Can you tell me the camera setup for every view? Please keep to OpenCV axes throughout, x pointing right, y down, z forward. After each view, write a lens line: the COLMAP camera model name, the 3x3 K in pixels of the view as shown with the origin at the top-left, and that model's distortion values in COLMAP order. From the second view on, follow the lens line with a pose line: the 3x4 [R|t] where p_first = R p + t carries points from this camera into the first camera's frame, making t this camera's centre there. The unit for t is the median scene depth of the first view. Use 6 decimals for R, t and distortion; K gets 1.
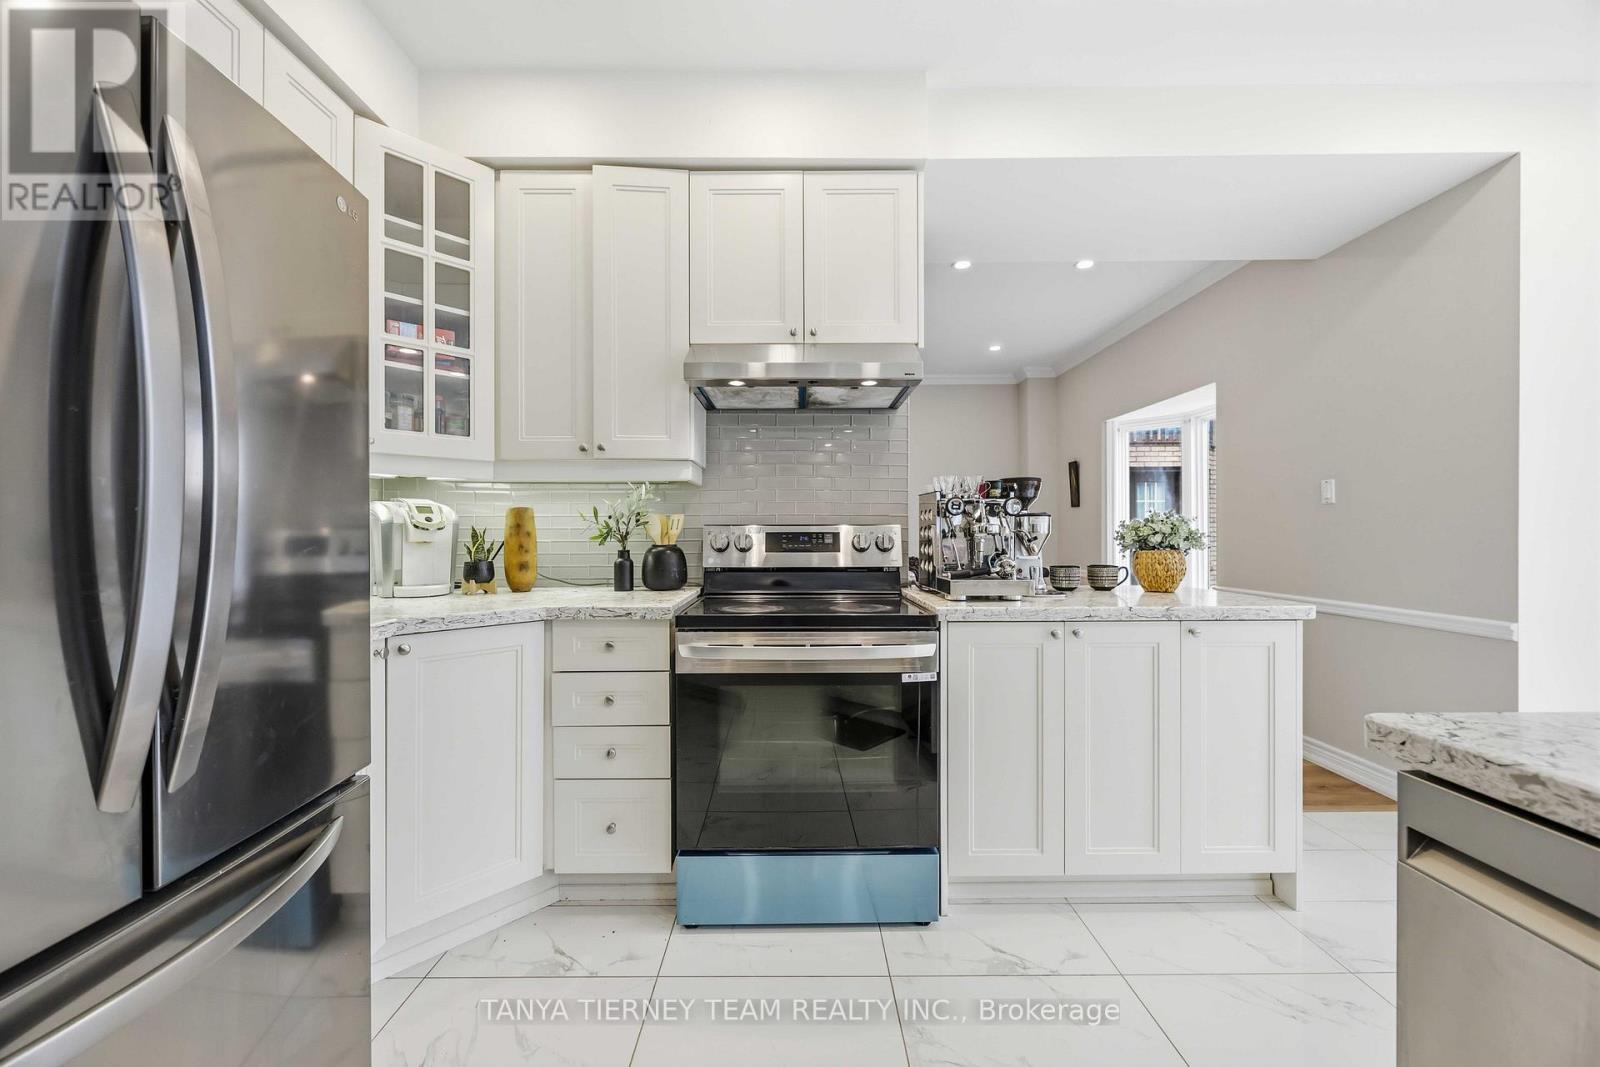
lens RADIAL K [[611.9, 0, 797.6], [0, 611.9, 535.0], [0, 0, 1]] dist [-0.000734, 0.000048]
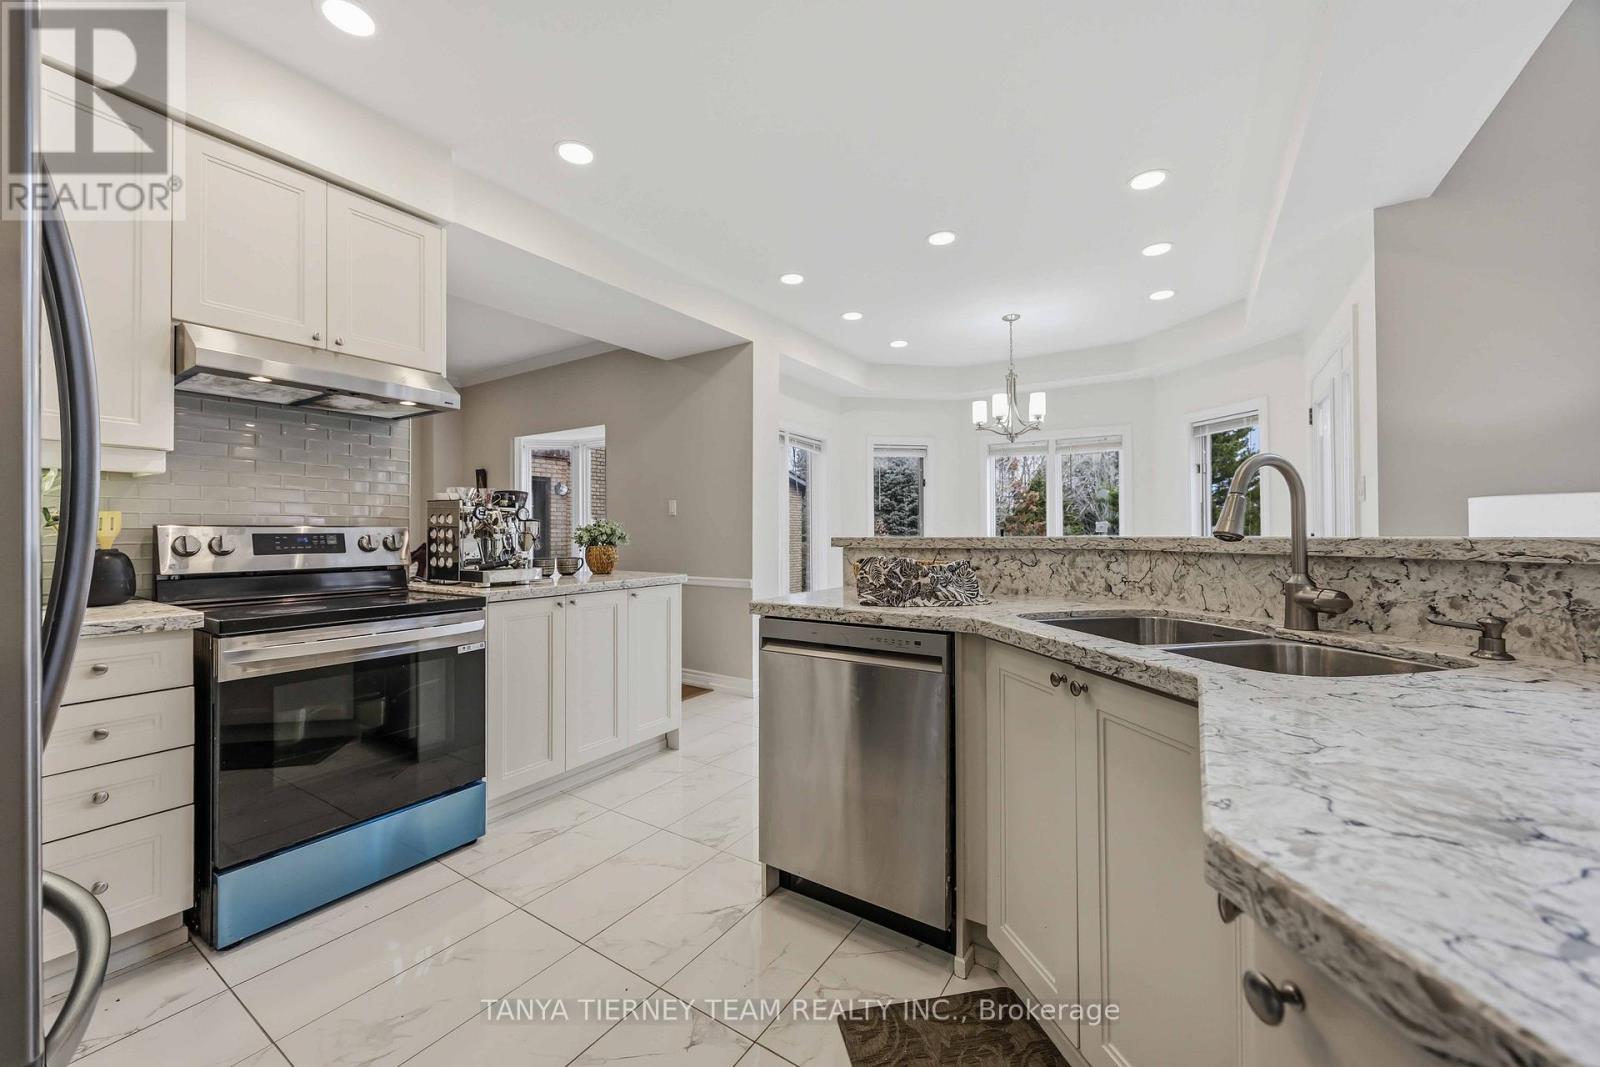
lens RADIAL K [[611.9, 0, 805.2], [0, 611.9, 528.0], [0, 0, 1]] dist [-0.000734, 0.000048]
pose [[0.543104, 0.007098, 0.839635, -0.385697], [0.000948, 0.999958, -0.009067, -0.003406], [-0.839665, 0.005720, 0.543075, -0.215220]]
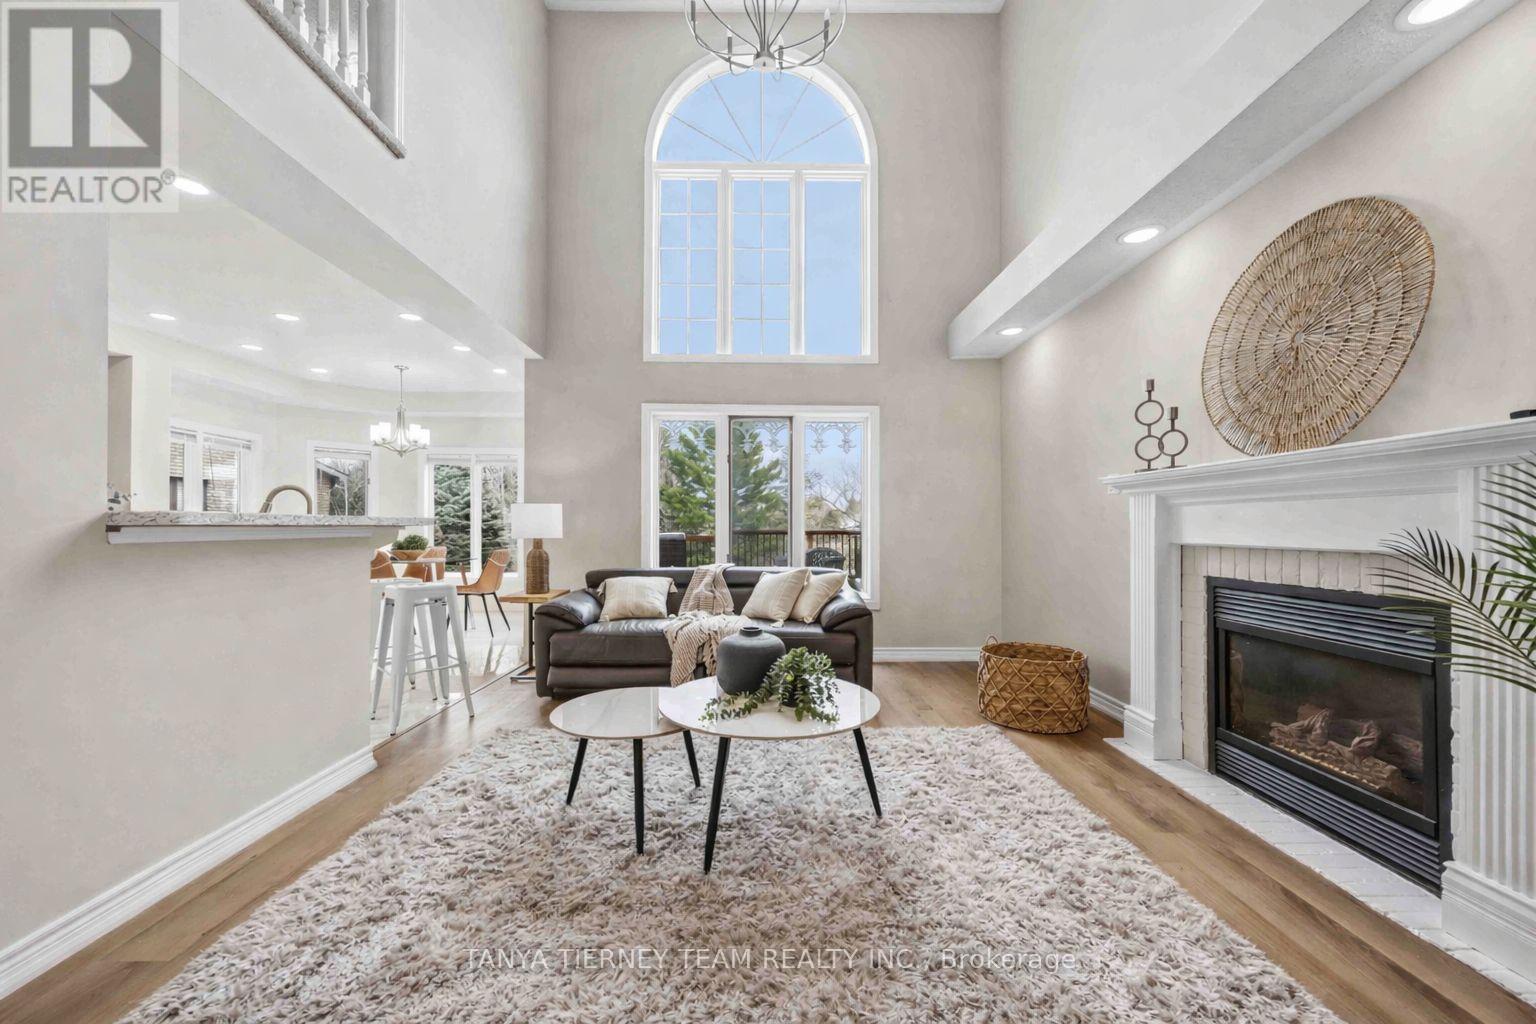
lens RADIAL K [[587.4, 0, 770.1], [0, 587.4, 529.0], [0, 0, 1]] dist [-0.000734, 0.000048]
pose [[-0.012498, -0.000367, 0.999922, -1.304093], [-0.004423, 0.999990, 0.000312, 0.031317], [-0.999912, -0.004419, -0.012500, -1.810207]]
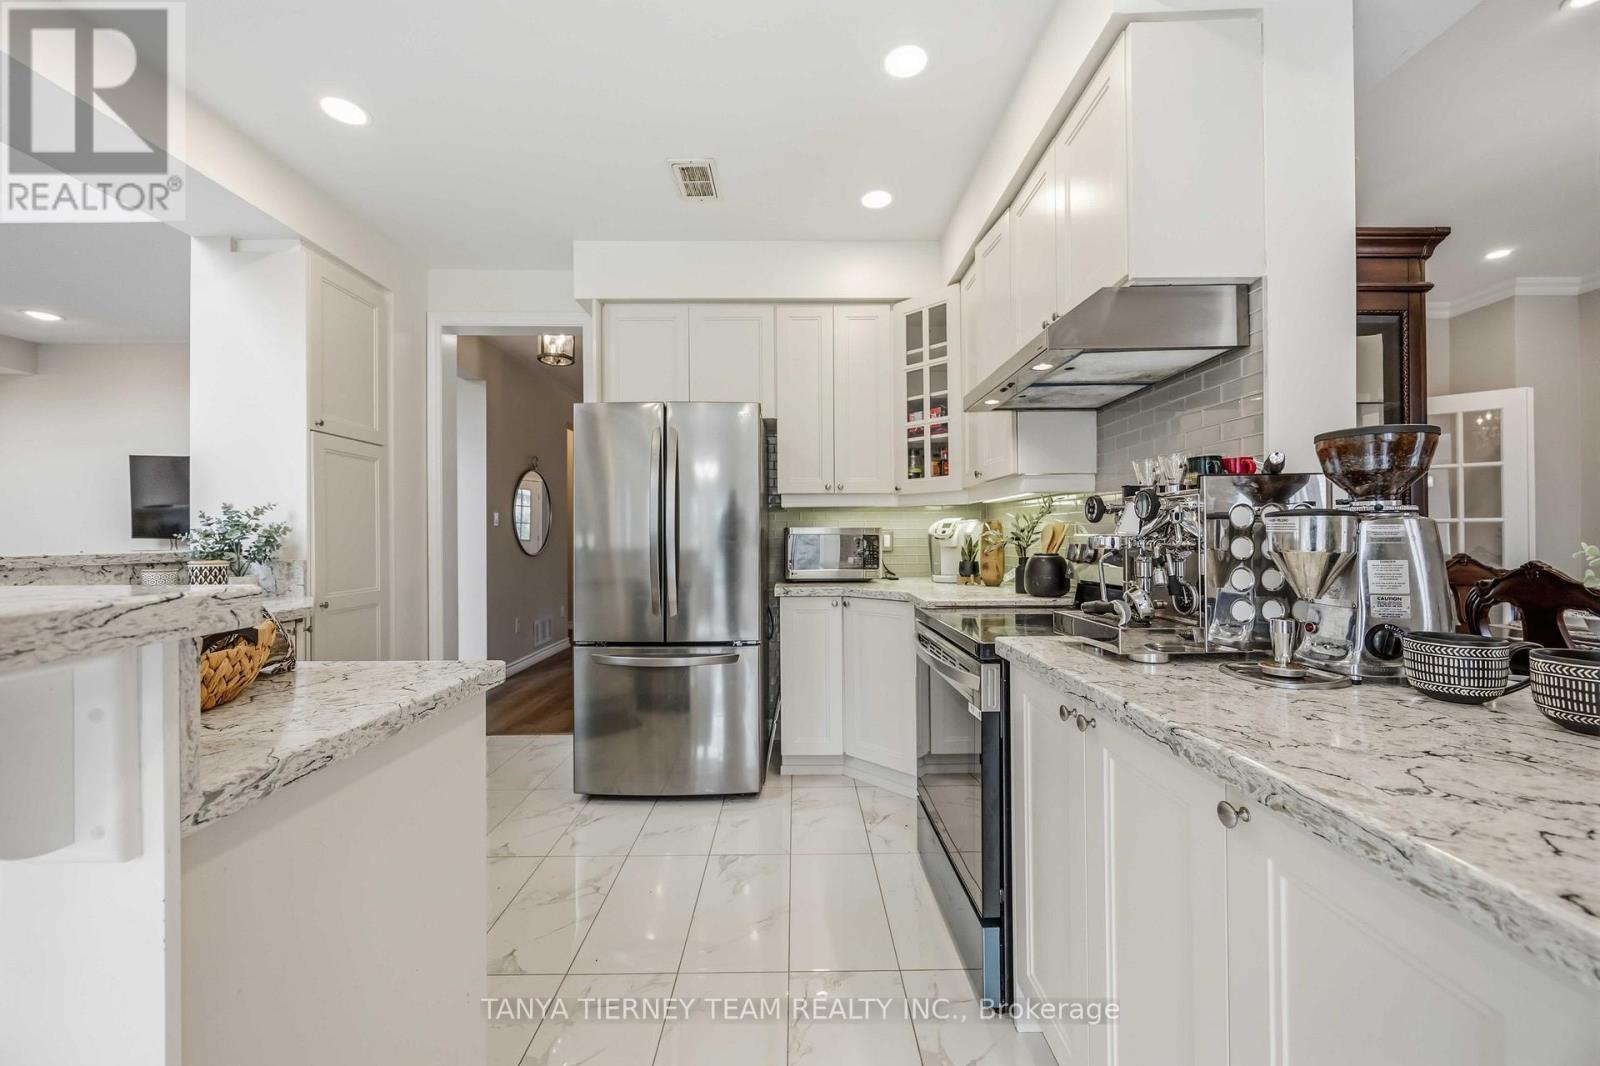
lens RADIAL K [[611.9, 0, 802.1], [0, 611.9, 533.7], [0, 0, 1]] dist [-0.000734, 0.000048]
pose [[0.003025, -0.004278, -0.999986, 1.295374], [0.006762, 0.999968, -0.004258, -0.023899], [0.999973, -0.006749, 0.003053, 0.902919]]
